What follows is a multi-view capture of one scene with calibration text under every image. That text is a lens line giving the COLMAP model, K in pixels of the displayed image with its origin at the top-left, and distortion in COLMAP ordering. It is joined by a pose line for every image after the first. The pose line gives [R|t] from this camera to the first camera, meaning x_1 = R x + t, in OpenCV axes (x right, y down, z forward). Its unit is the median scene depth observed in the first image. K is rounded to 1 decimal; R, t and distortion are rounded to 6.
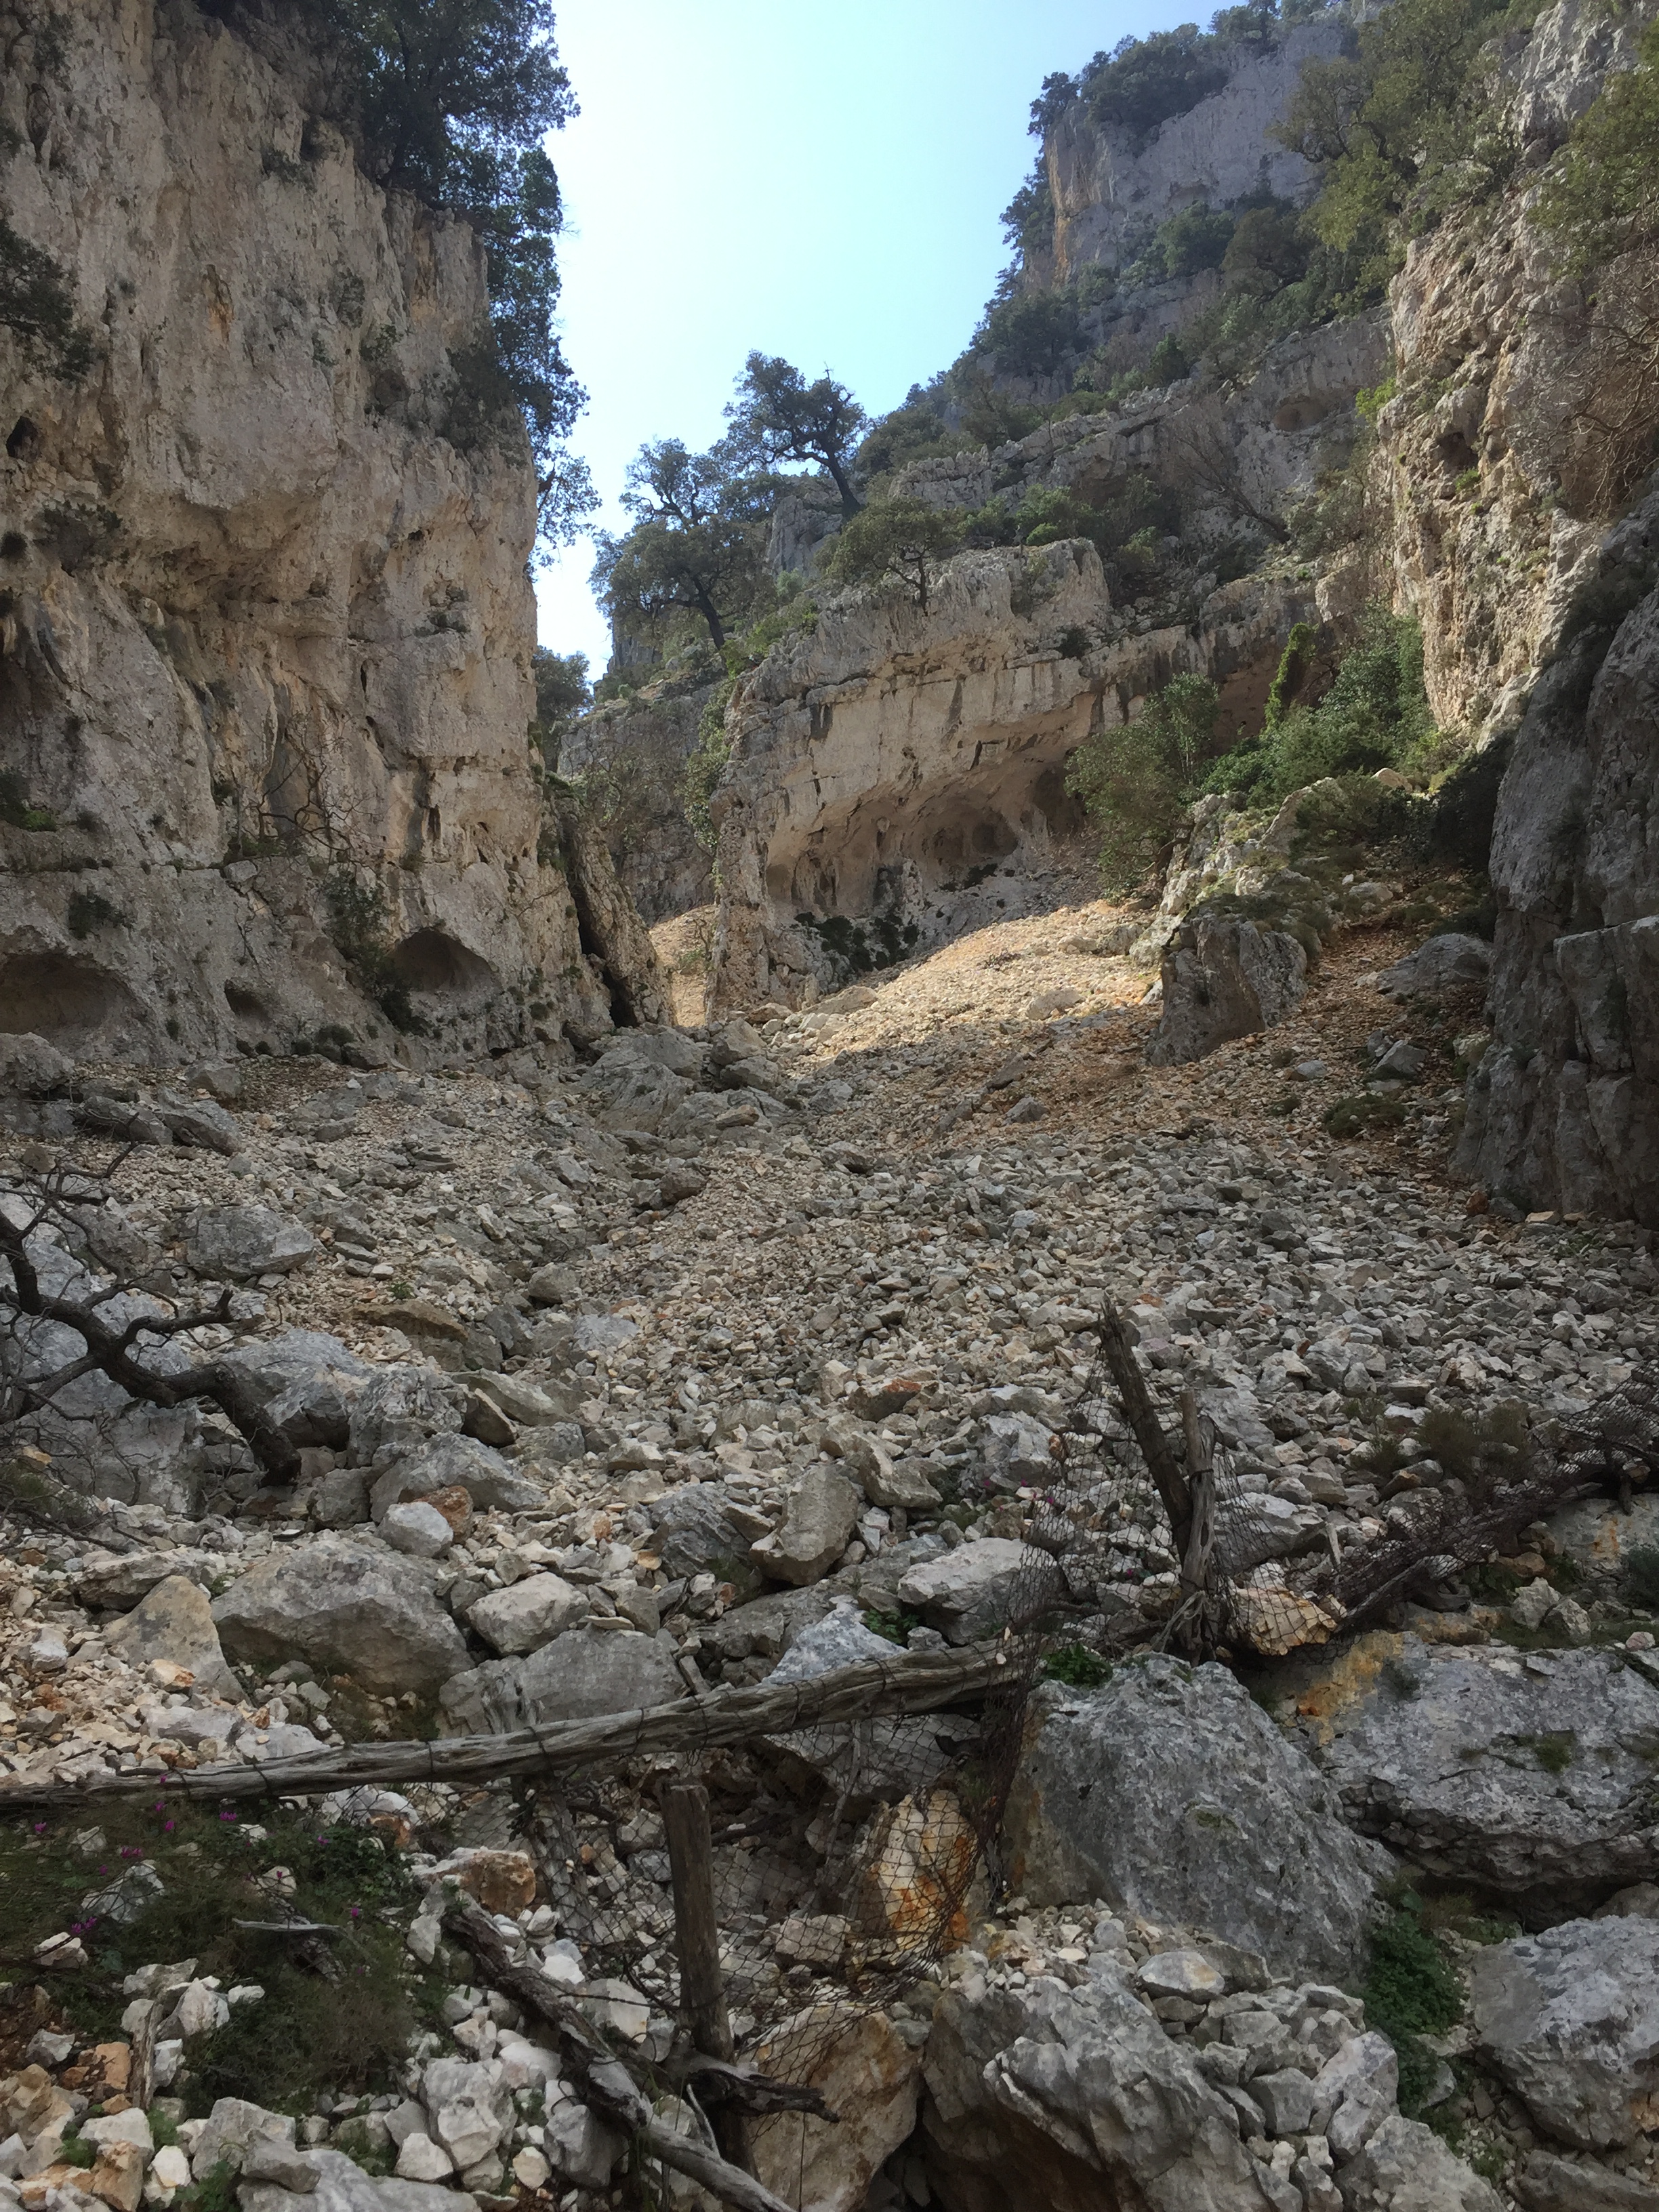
lens RADIAL K [[1887.3, 0, 833.4], [0, 1887.3, 1112.1], [0, 0, 1]] dist [0.042608, -0.083642]
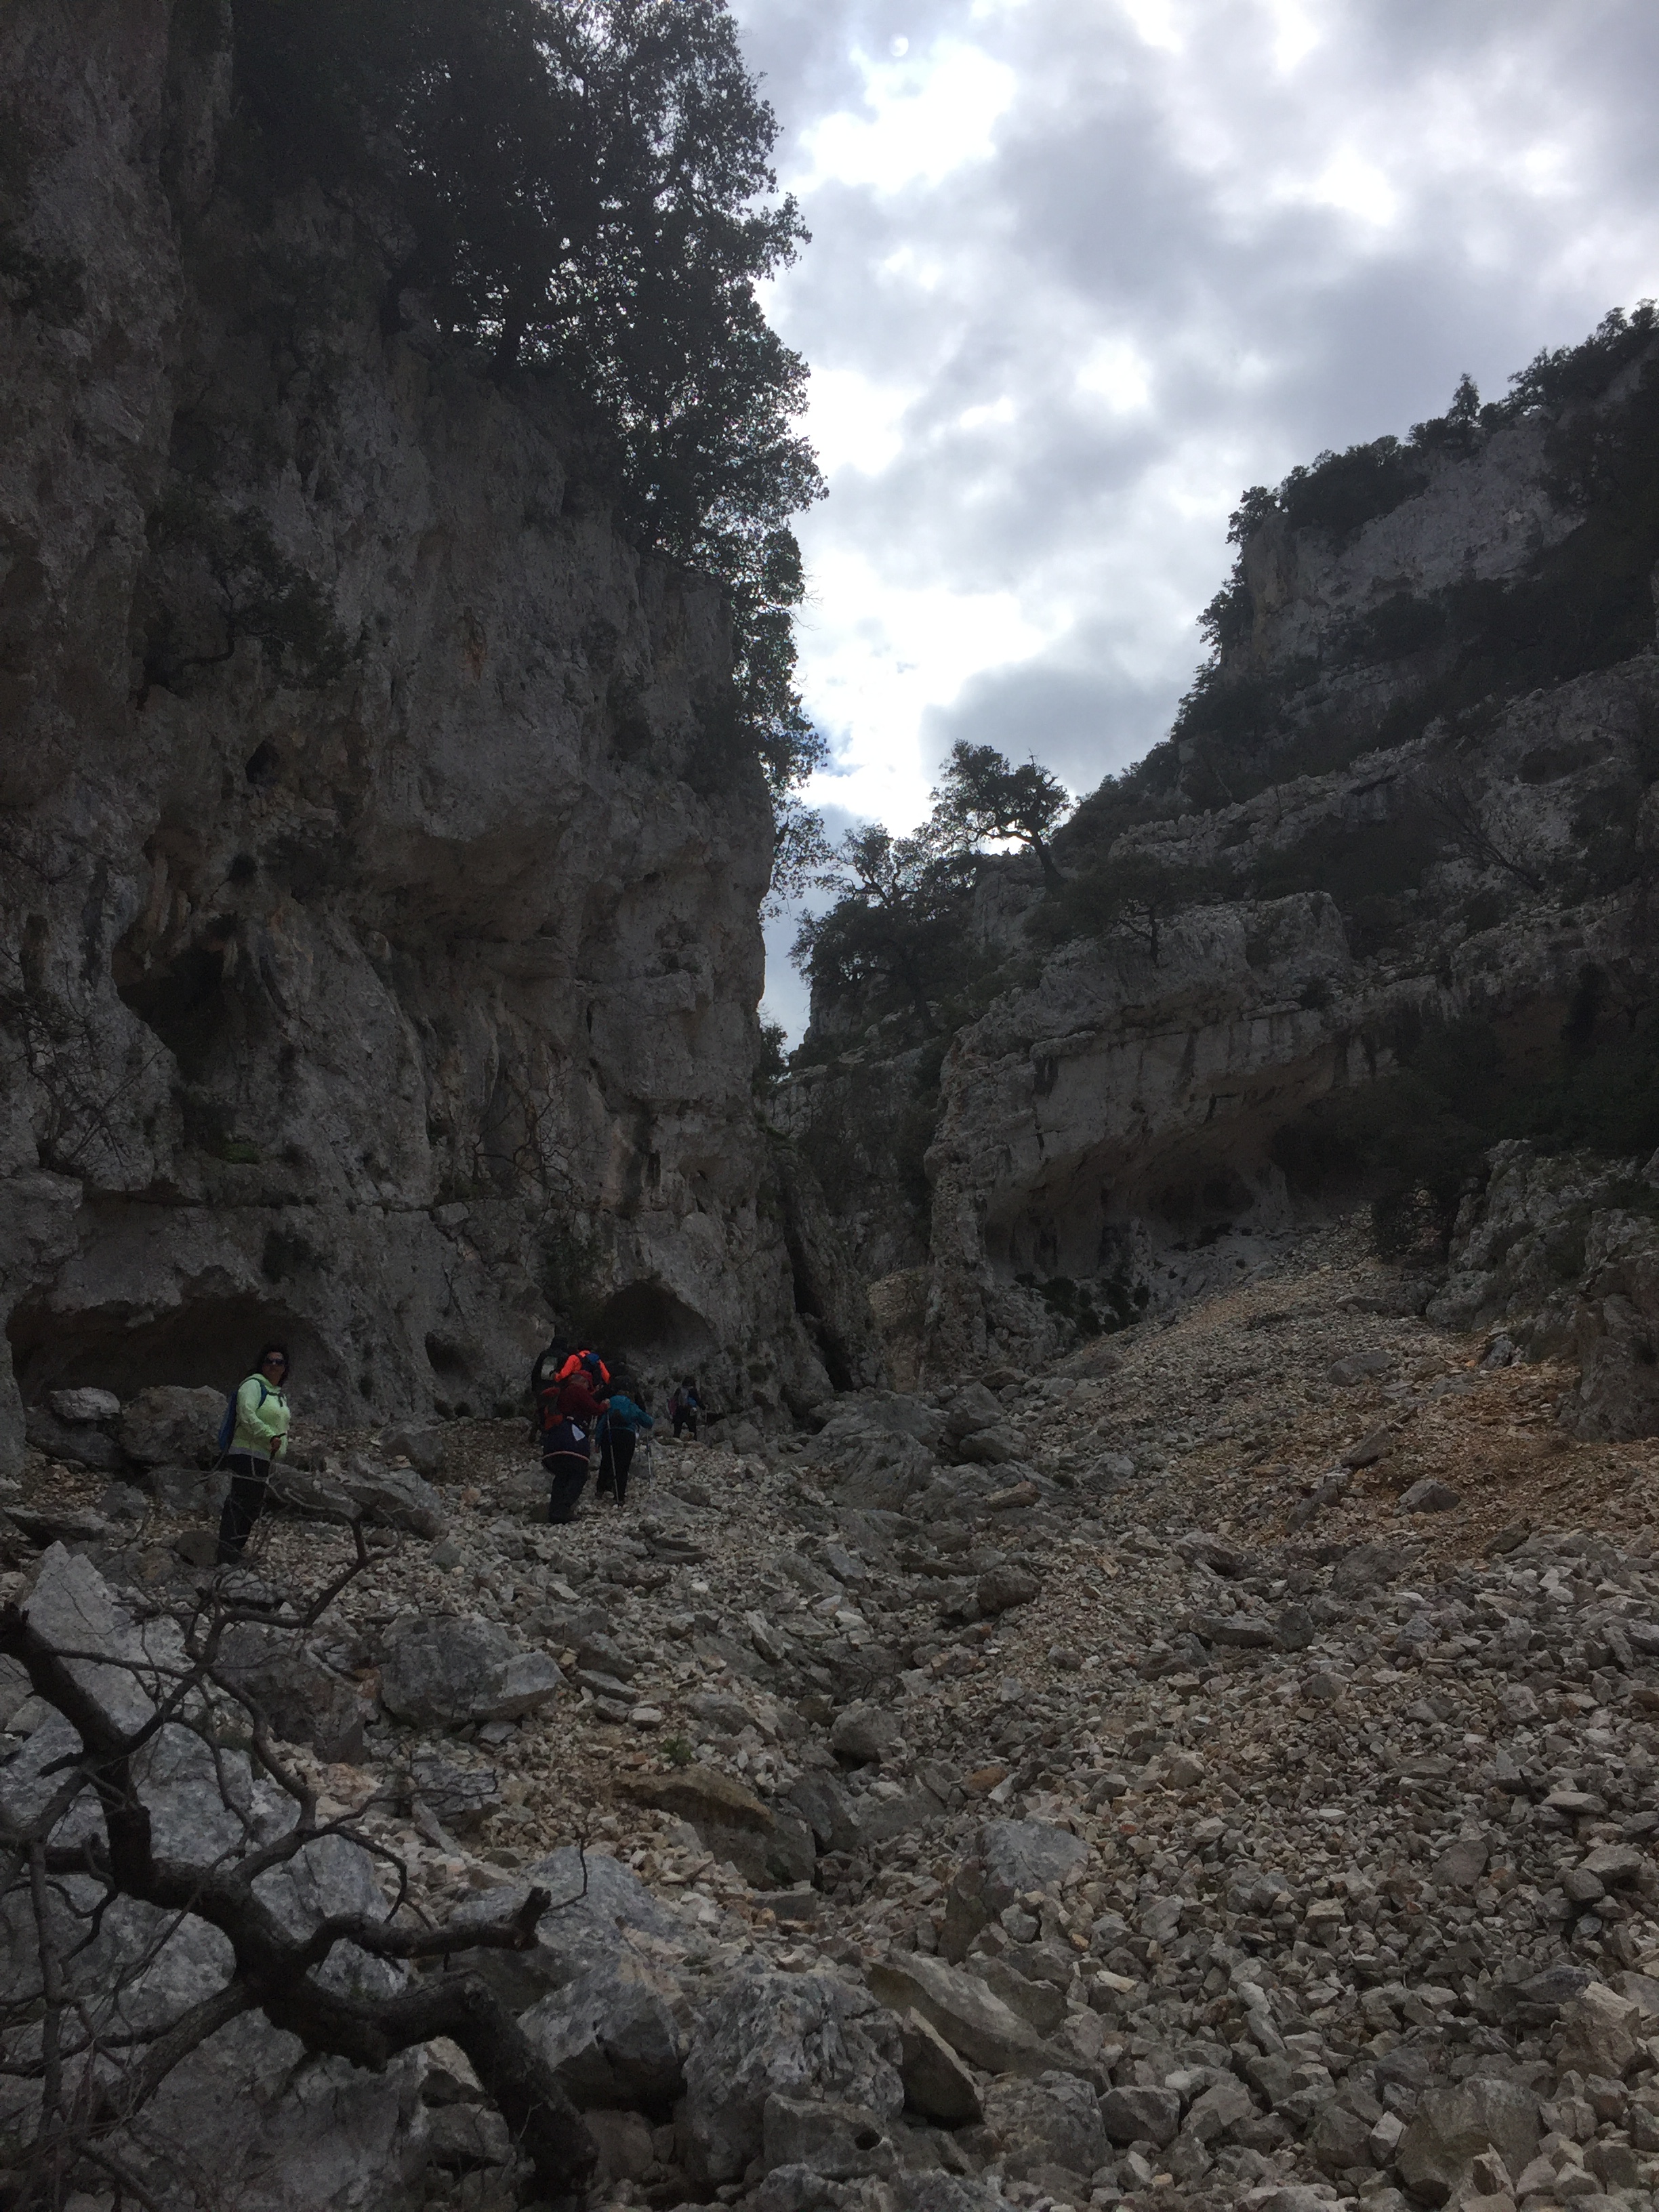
lens RADIAL K [[1558.6, 0, 833.2], [0, 1558.6, 1109.3], [0, 0, 1]] dist [0.017370, -0.004094]
pose [[0.999535, 0.004392, -0.030179, -0.106383], [-0.011299, 0.972481, -0.232708, -0.002343], [0.028327, 0.232940, 0.972078, 0.260292]]
